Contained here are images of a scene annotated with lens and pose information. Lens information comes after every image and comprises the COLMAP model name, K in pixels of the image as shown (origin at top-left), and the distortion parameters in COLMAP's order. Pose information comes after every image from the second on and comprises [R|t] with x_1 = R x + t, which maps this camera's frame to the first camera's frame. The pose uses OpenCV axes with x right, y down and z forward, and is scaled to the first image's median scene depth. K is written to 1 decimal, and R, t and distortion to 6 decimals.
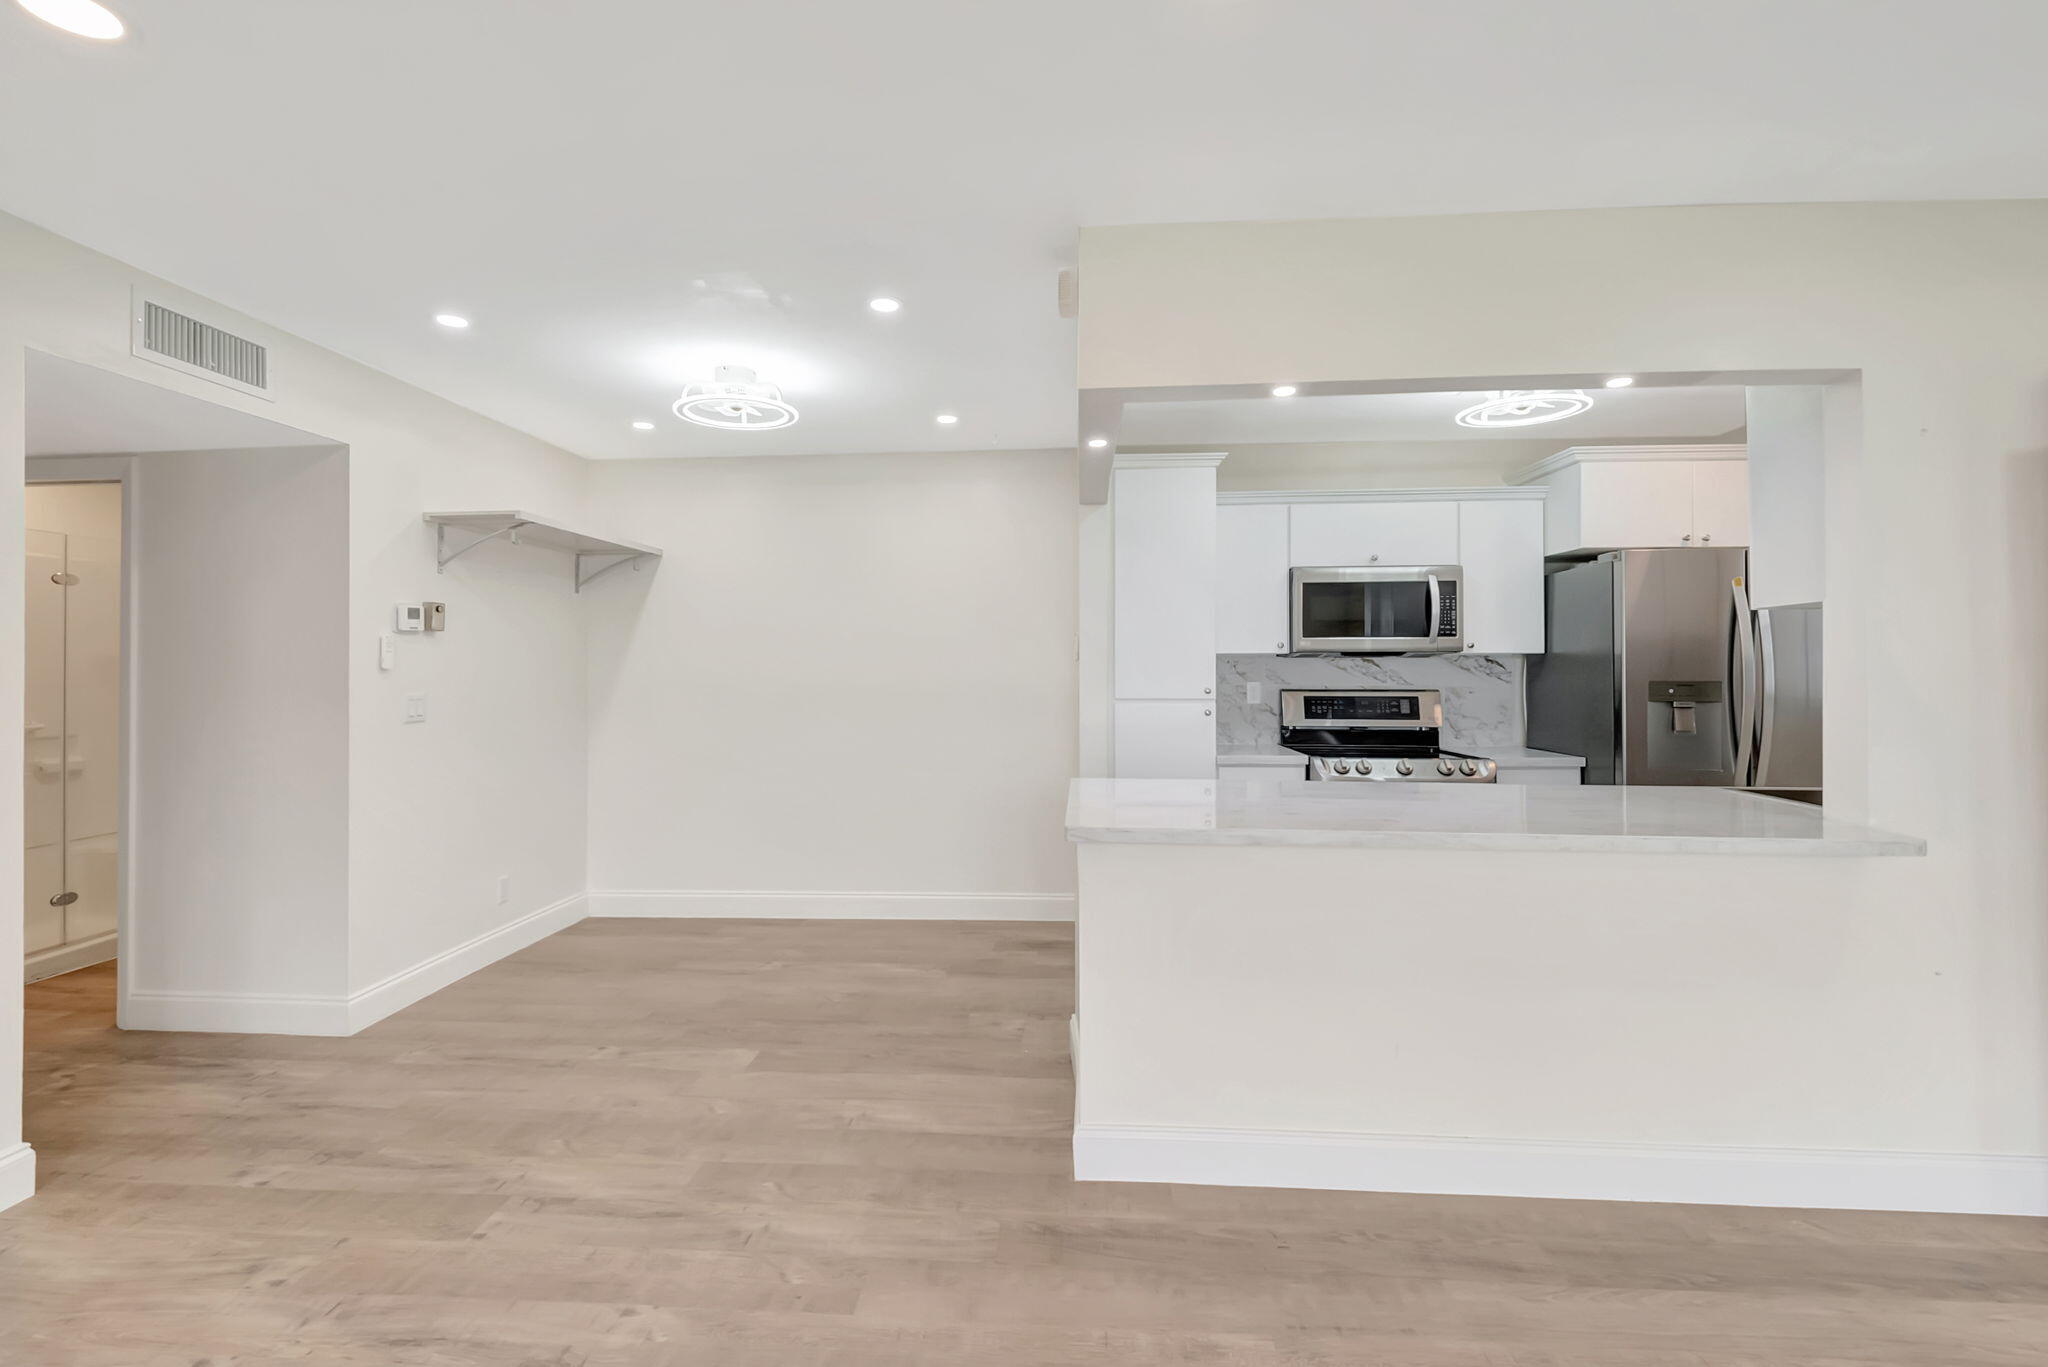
lens RADIAL K [[909.1, 0, 1026.7], [0, 909.1, 665.4], [0, 0, 1]] dist [0.025445, -0.020676]
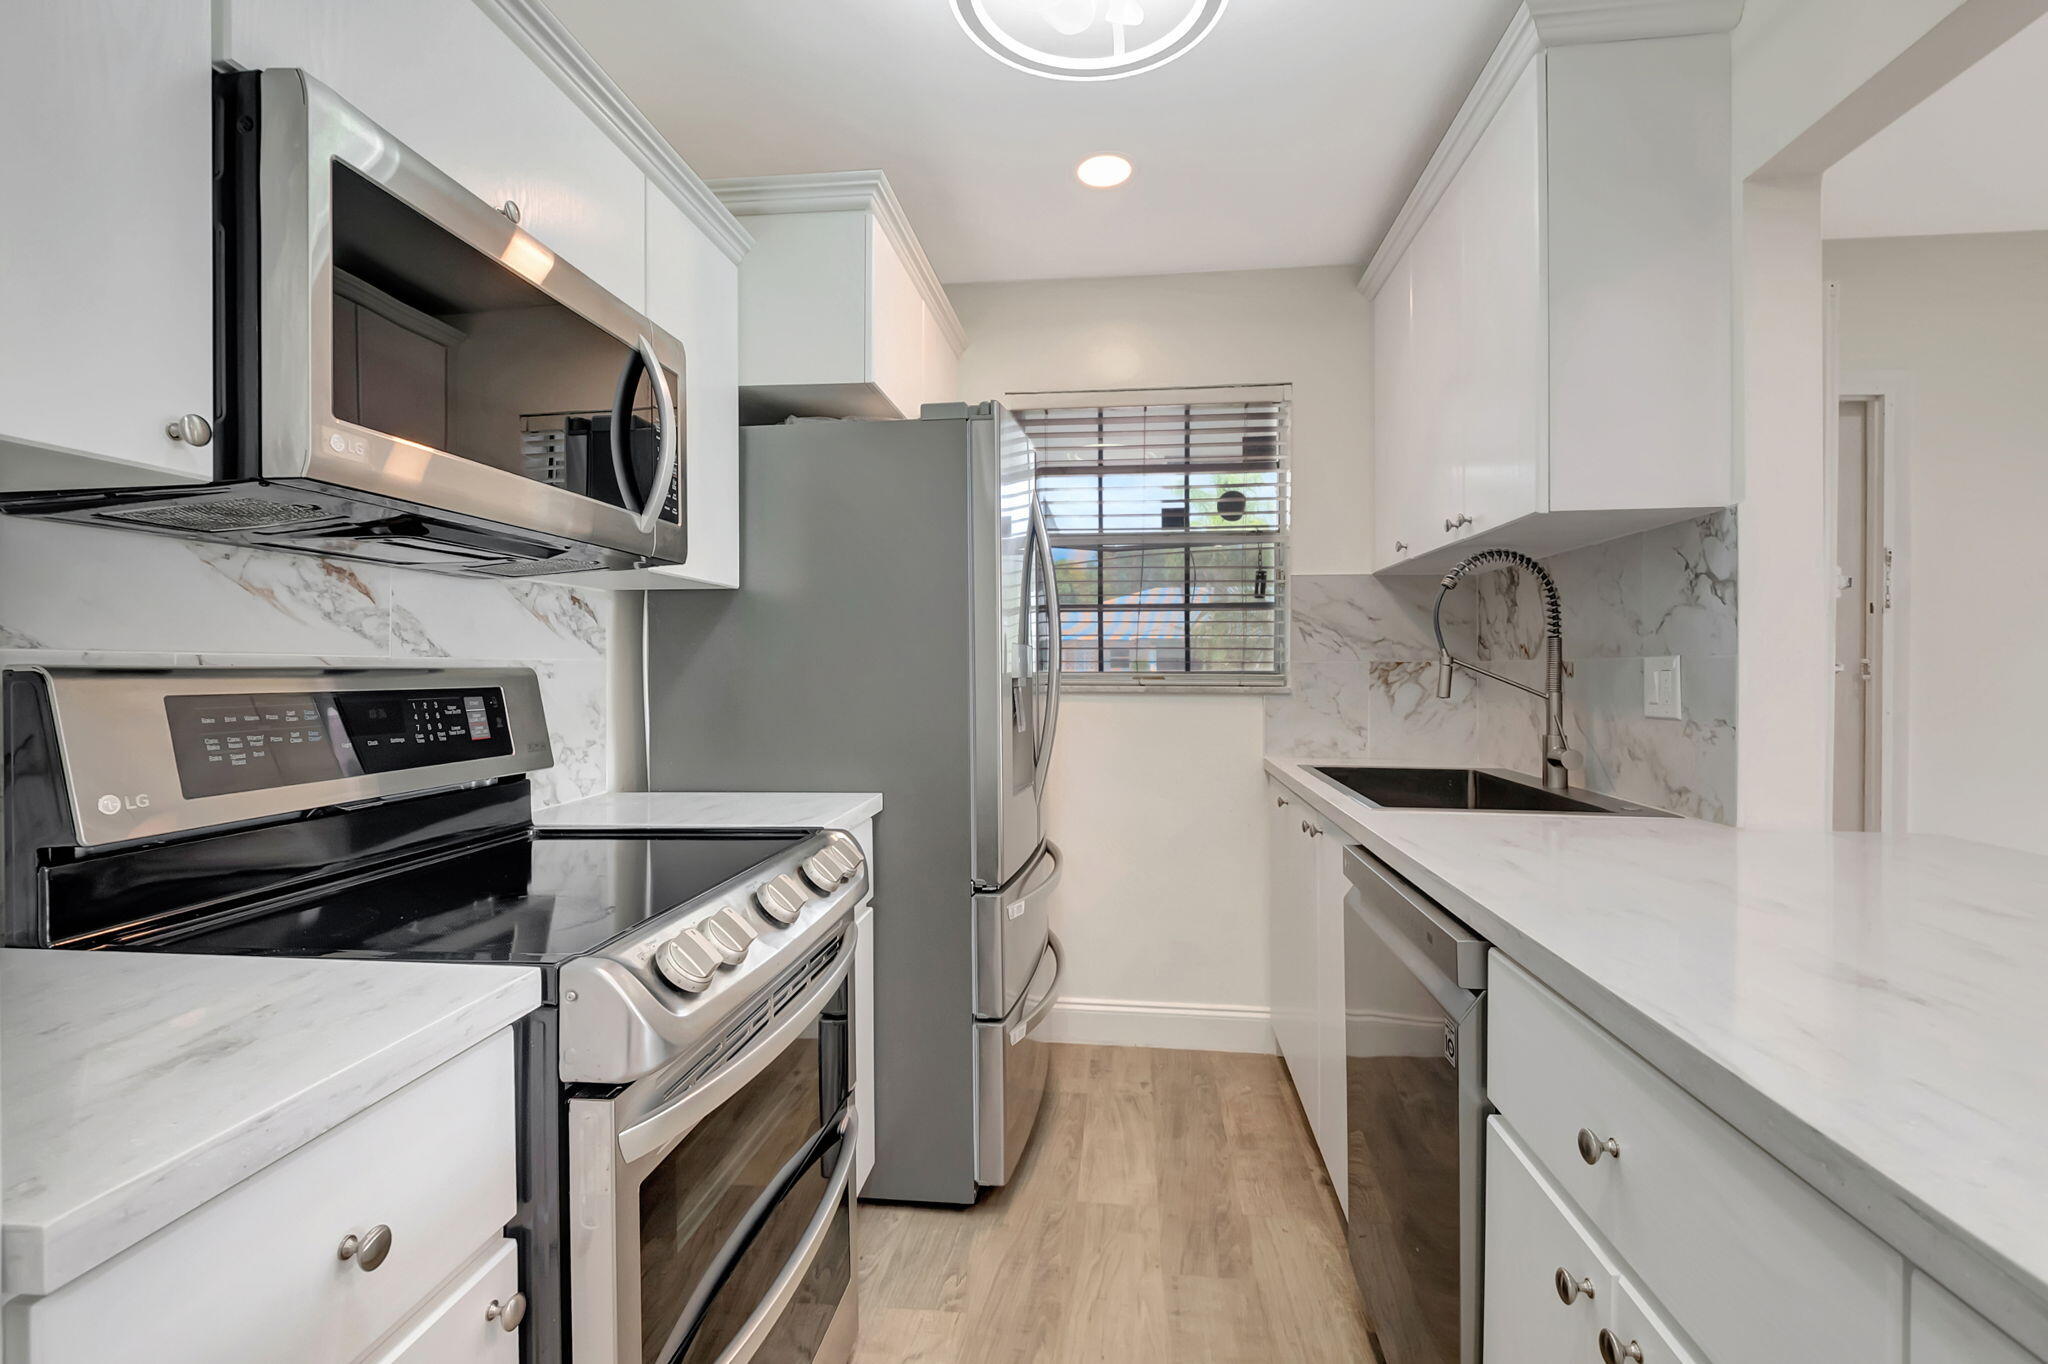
lens RADIAL K [[909.1, 0, 1026.7], [0, 909.1, 663.9], [0, 0, 1]] dist [0.025445, -0.020676]
pose [[0.049790, 0.004223, 0.998751, 0.101025], [-0.000455, 0.999991, -0.004206, 0.028903], [-0.998760, -0.000245, 0.049791, 0.853944]]
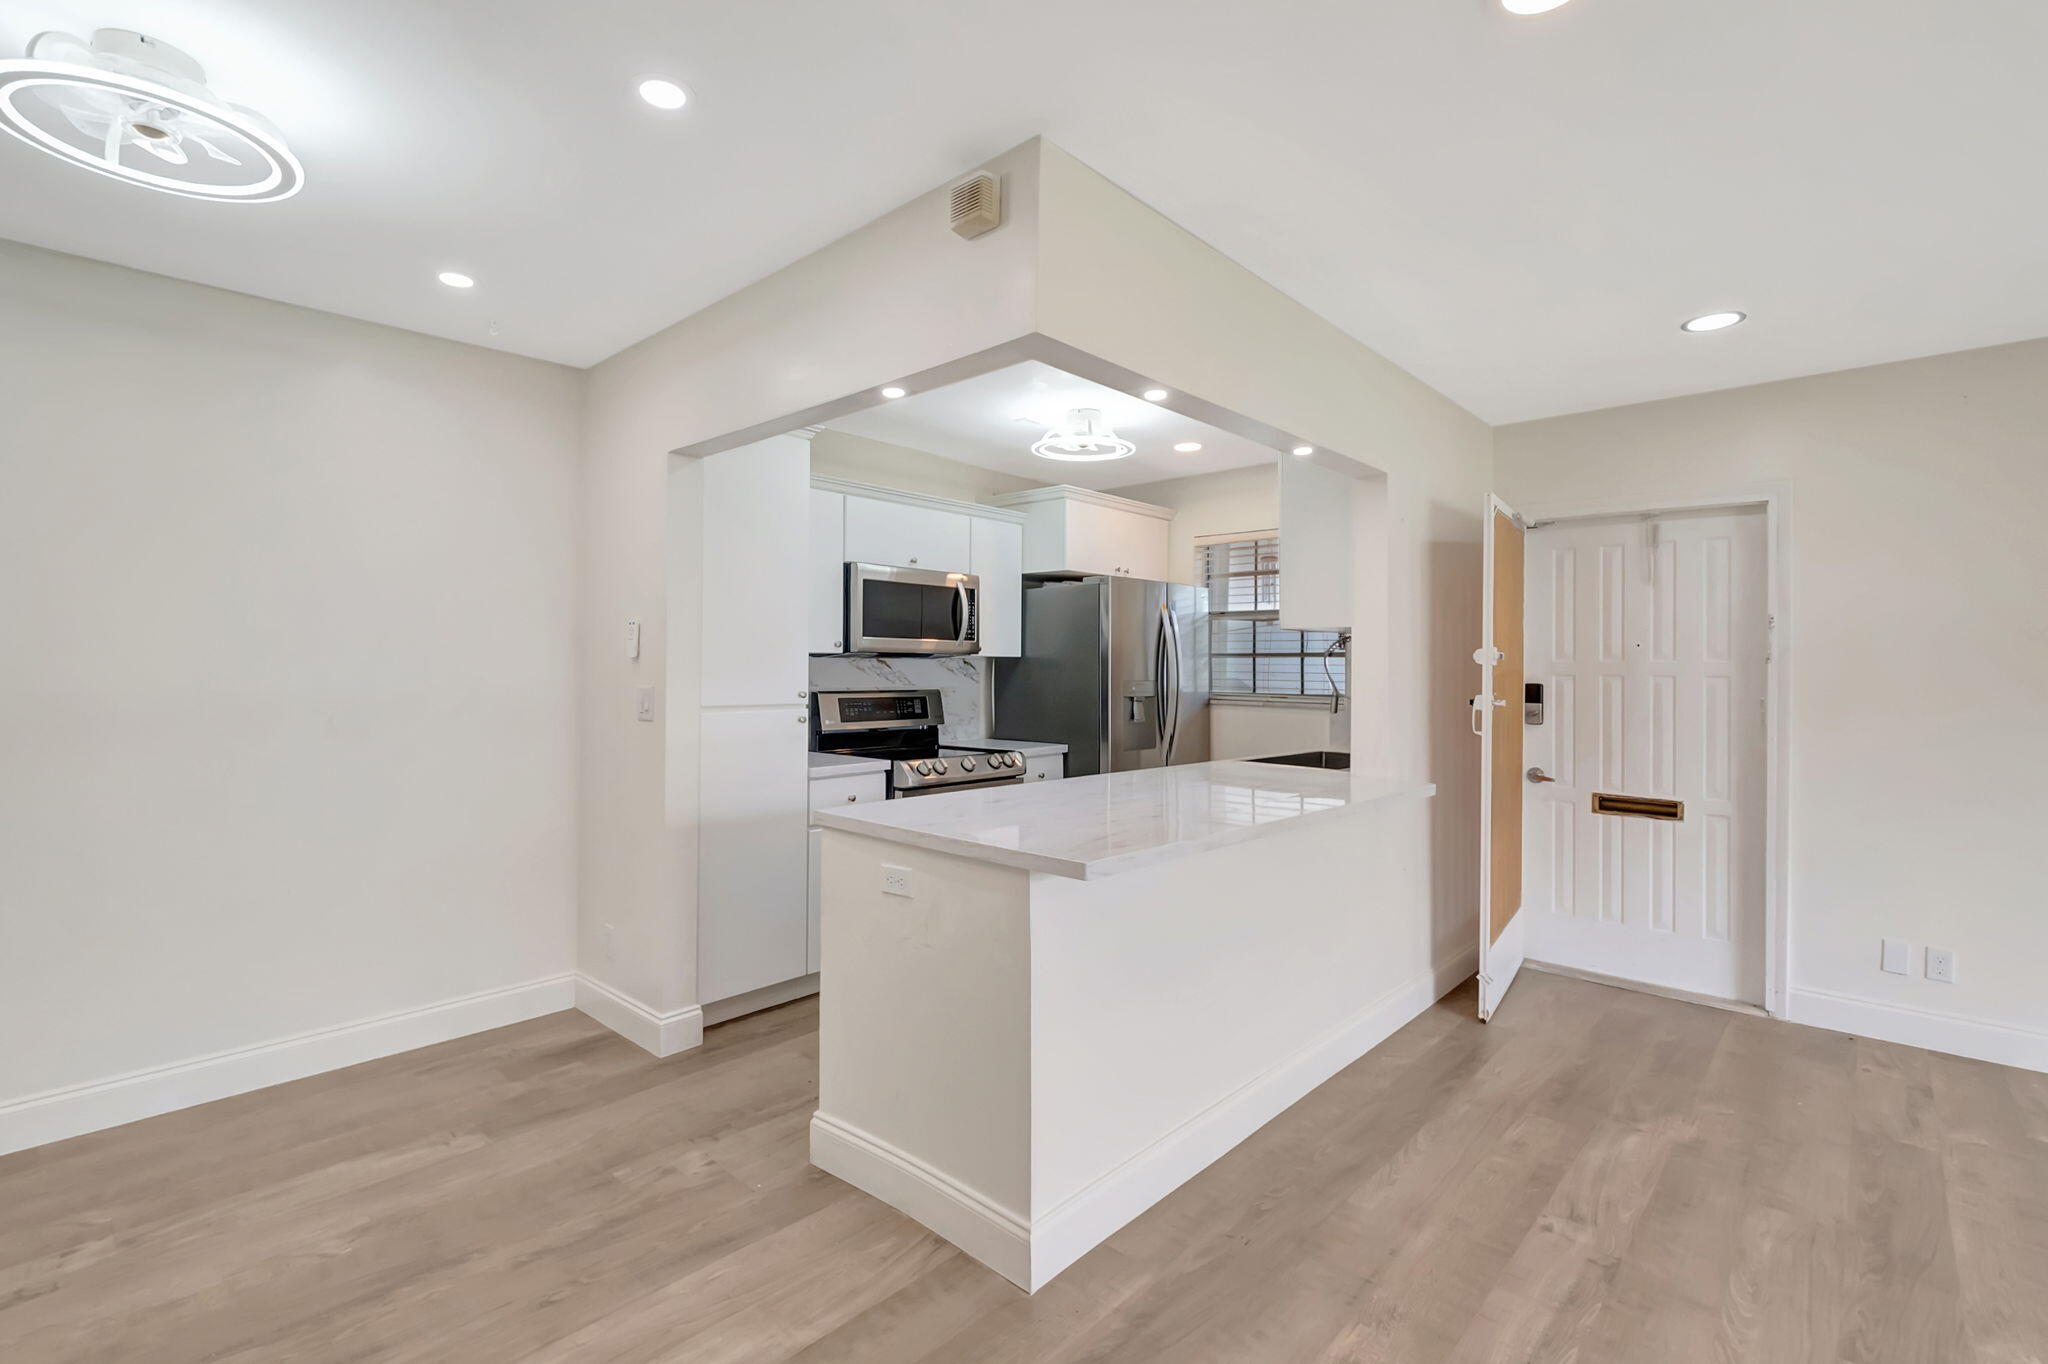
lens RADIAL K [[922.2, 0, 1020.9], [0, 922.2, 658.9], [0, 0, 1]] dist [0.028172, -0.023053]
pose [[0.634694, 0.013940, 0.772638, -0.344055], [-0.010083, 0.999902, -0.009757, 0.000451], [-0.772698, -0.001598, 0.634772, 0.271904]]
